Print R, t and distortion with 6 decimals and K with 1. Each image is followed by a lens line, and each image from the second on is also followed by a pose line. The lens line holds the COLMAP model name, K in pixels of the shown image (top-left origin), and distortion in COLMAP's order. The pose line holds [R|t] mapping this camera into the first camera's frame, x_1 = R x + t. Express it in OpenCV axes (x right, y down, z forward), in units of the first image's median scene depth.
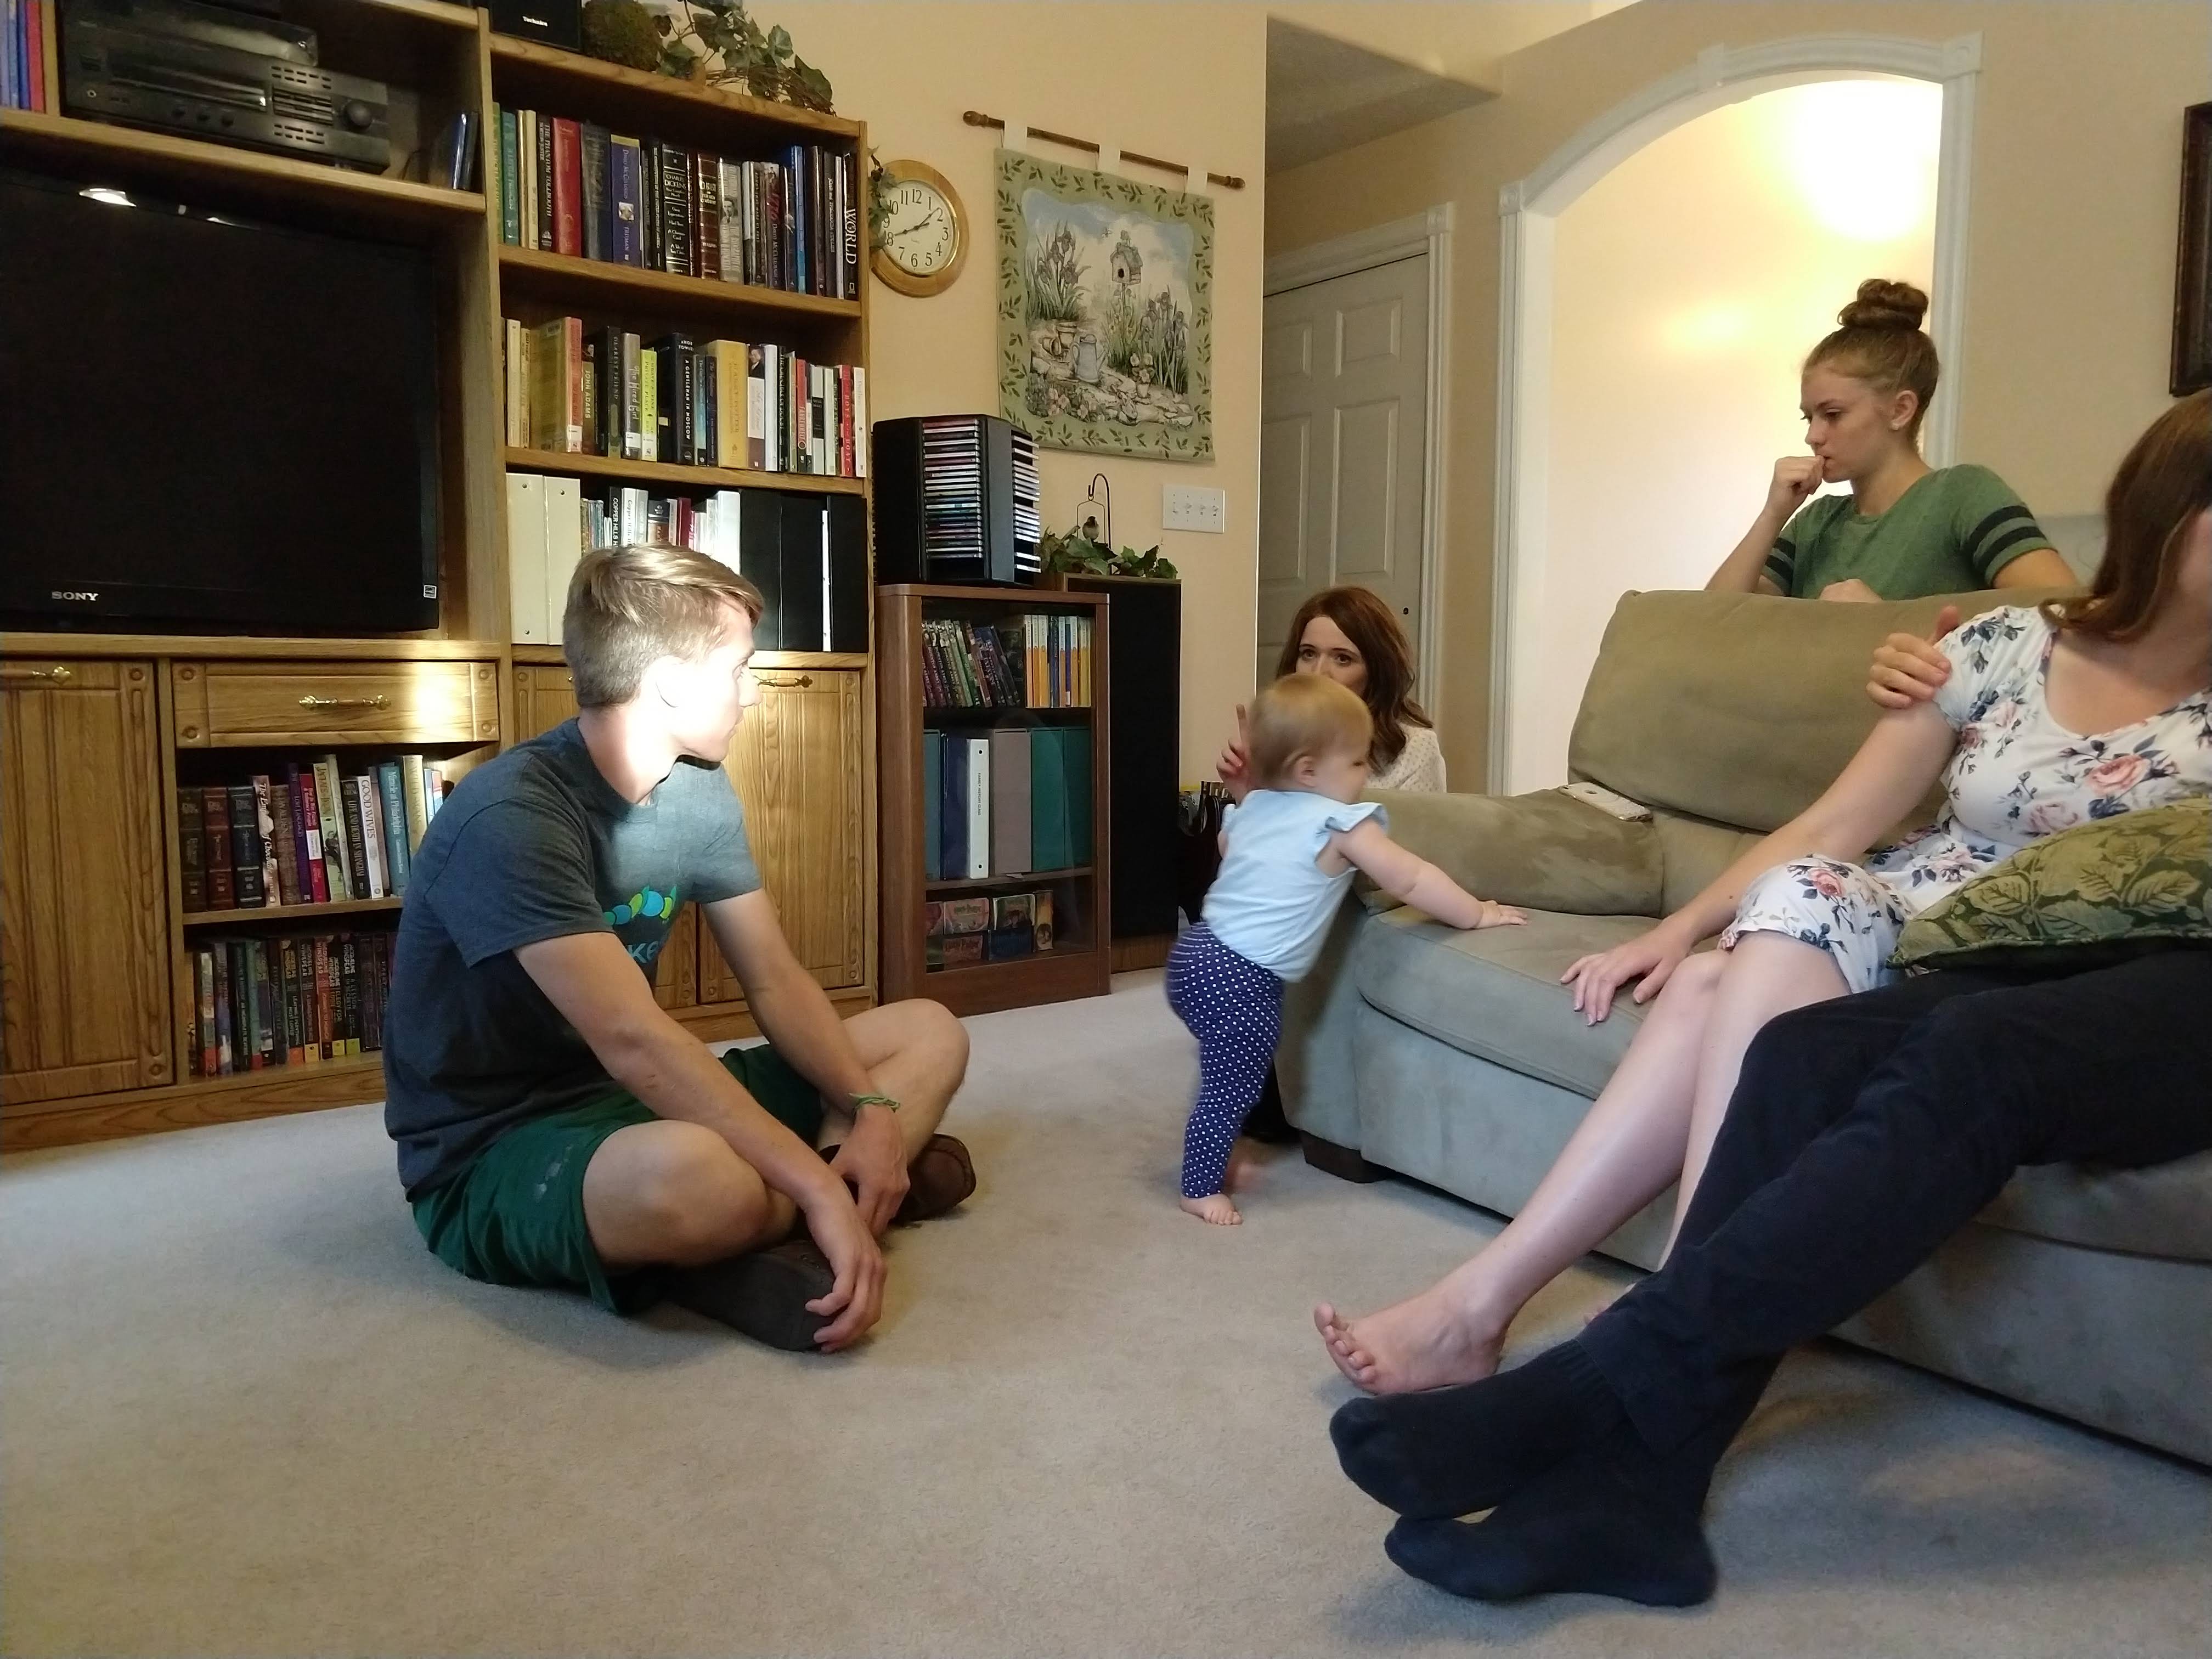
lens RADIAL K [[1607.6, 0, 1112.5], [0, 1607.6, 833.3], [0, 0, 1]] dist [0.008083, -0.002436]
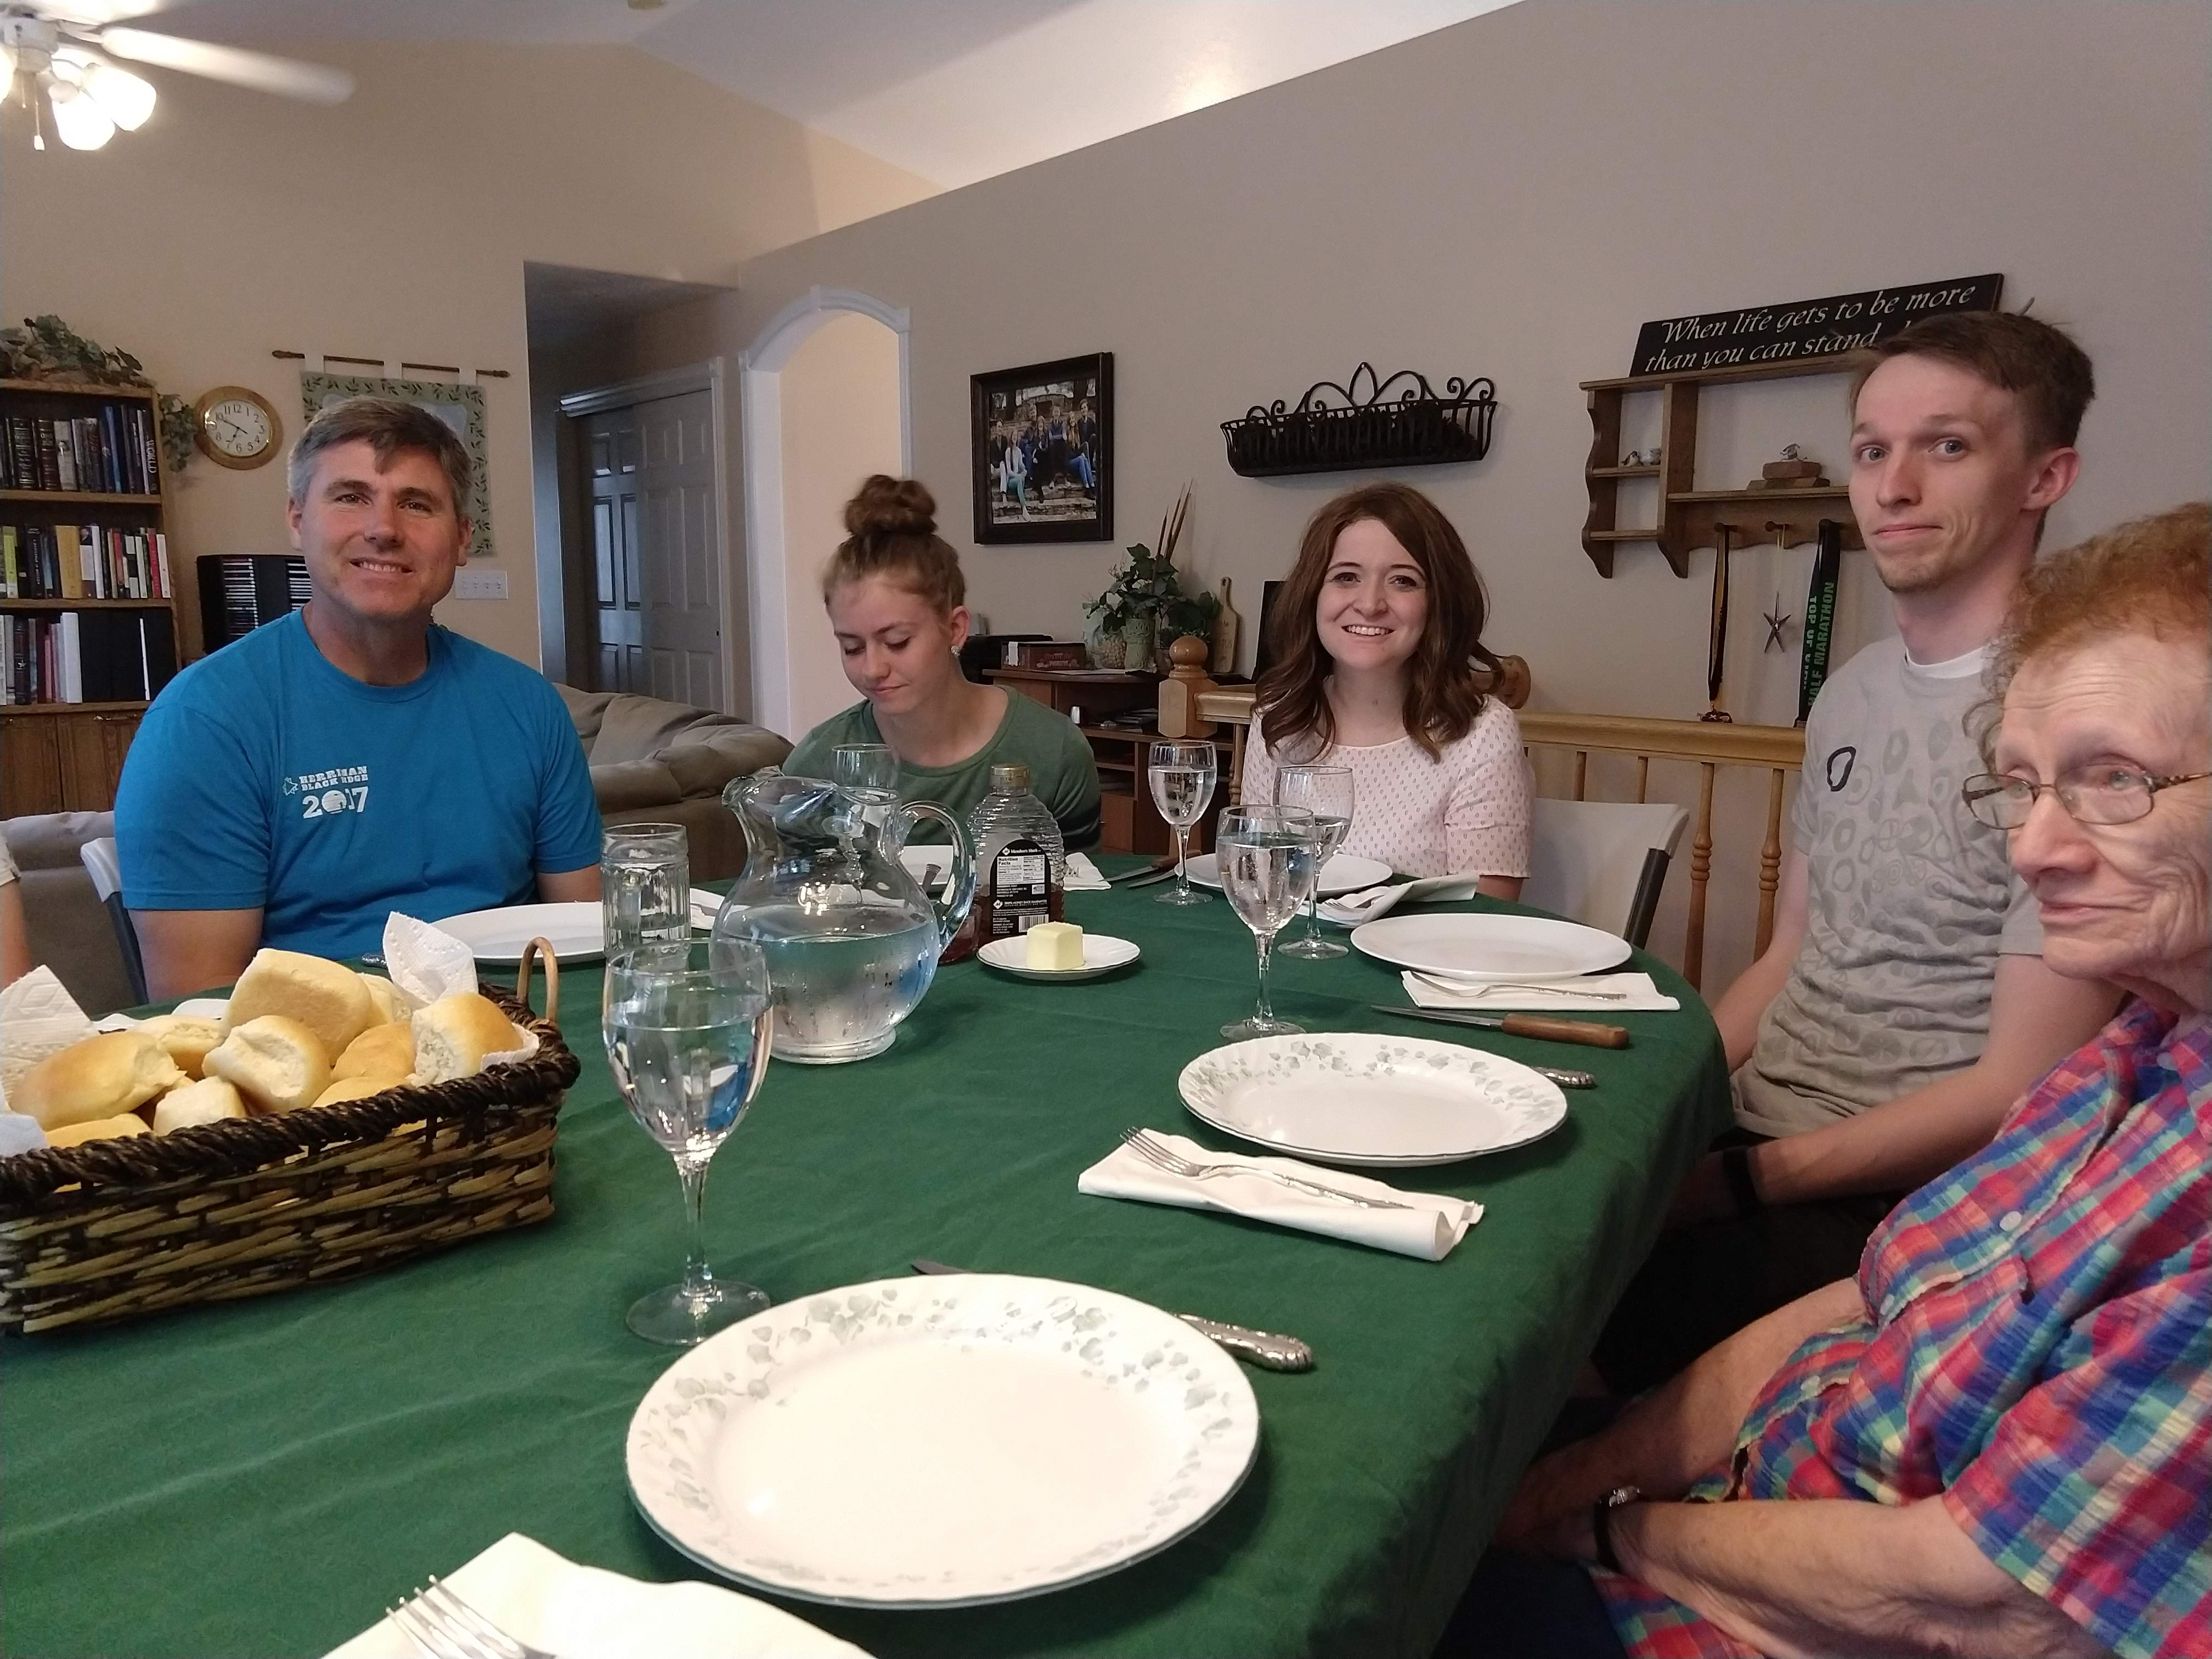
lens RADIAL K [[1611.0, 0, 1106.0], [0, 1611.0, 829.5], [0, 0, 1]] dist [0.001000, 0.048853]
pose [[0.998960, -0.009402, 0.044622, 0.704258], [0.006934, 0.998454, 0.055153, -0.057714], [-0.045072, -0.054787, 0.997480, -0.723445]]
